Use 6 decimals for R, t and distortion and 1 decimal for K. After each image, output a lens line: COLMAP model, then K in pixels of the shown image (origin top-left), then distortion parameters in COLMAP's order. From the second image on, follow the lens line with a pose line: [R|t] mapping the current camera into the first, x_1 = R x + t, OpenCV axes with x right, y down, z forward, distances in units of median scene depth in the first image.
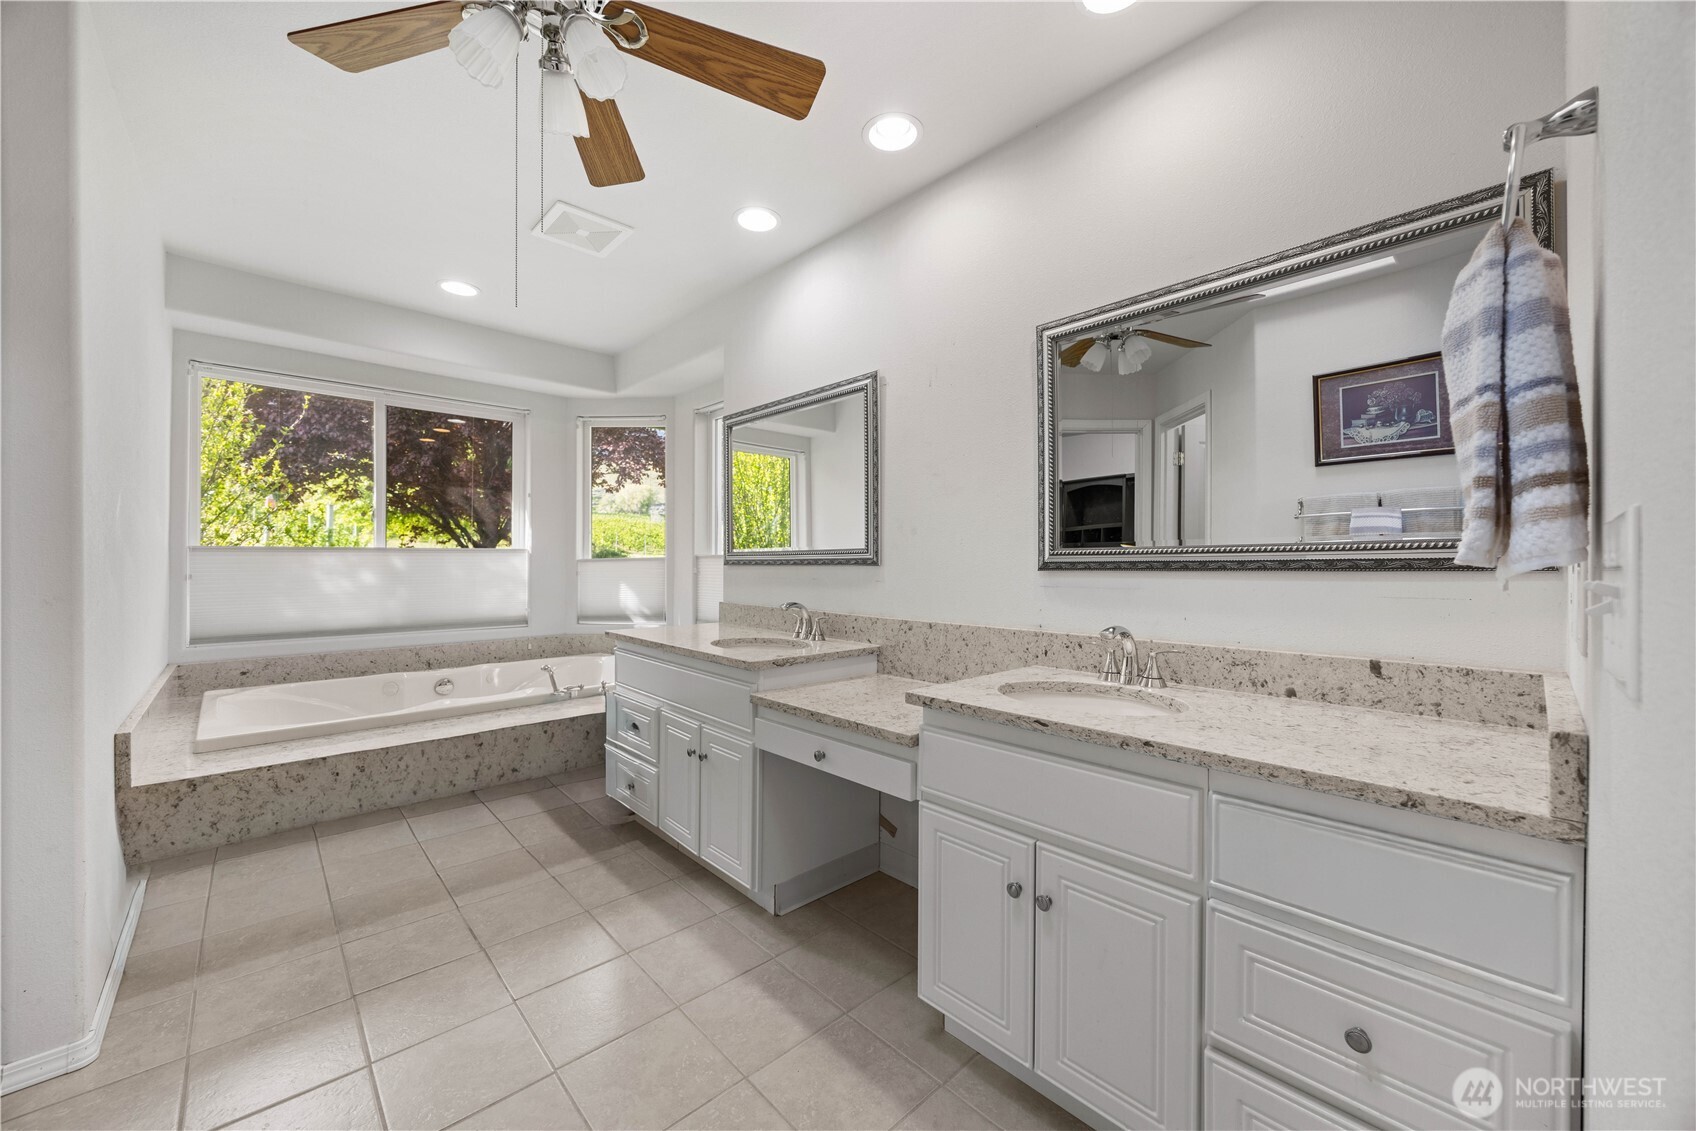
lens RADIAL K [[644.8, 0, 849.4], [0, 644.8, 564.1], [0, 0, 1]] dist [-0.005631, -0.000461]
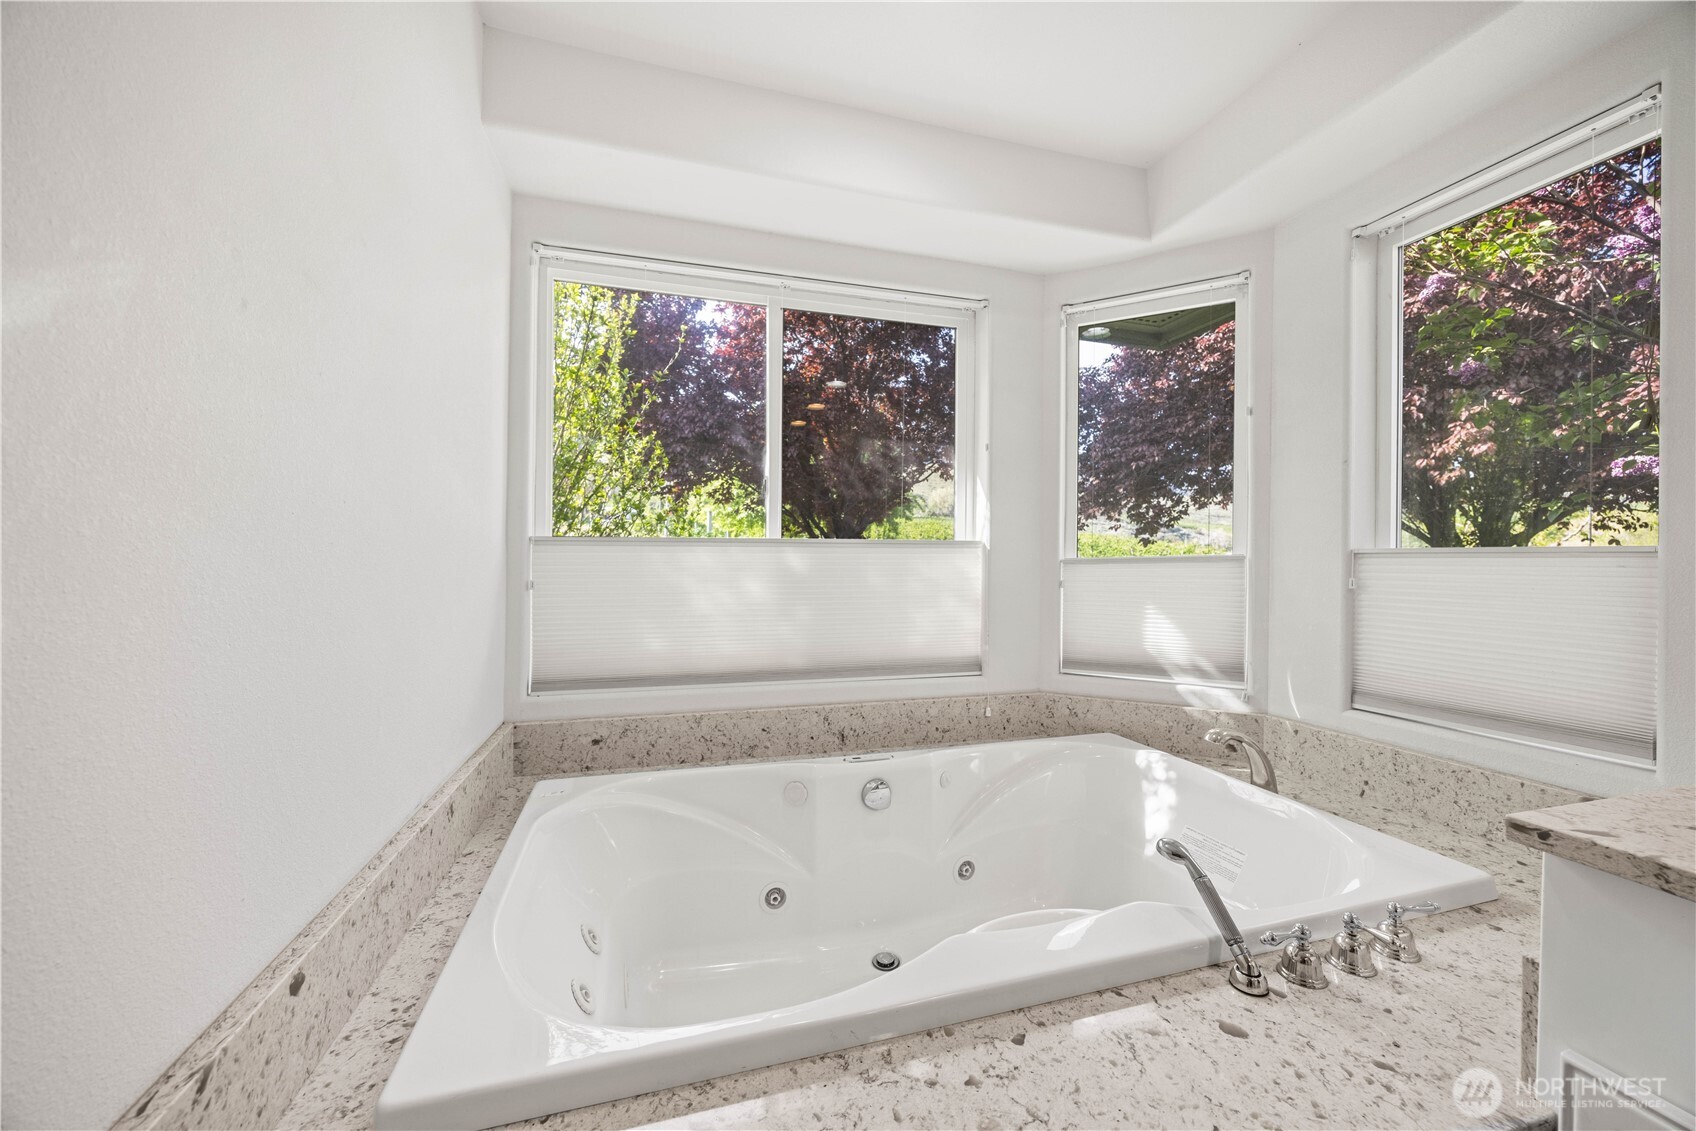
lens RADIAL K [[644.8, 0, 845.8], [0, 644.8, 565.1], [0, 0, 1]] dist [-0.005631, -0.000461]
pose [[0.891000, 0.005004, -0.453977, -0.345867], [-0.005640, 0.999984, -0.000047, -0.001430], [0.453969, 0.002602, 0.891014, 0.427985]]
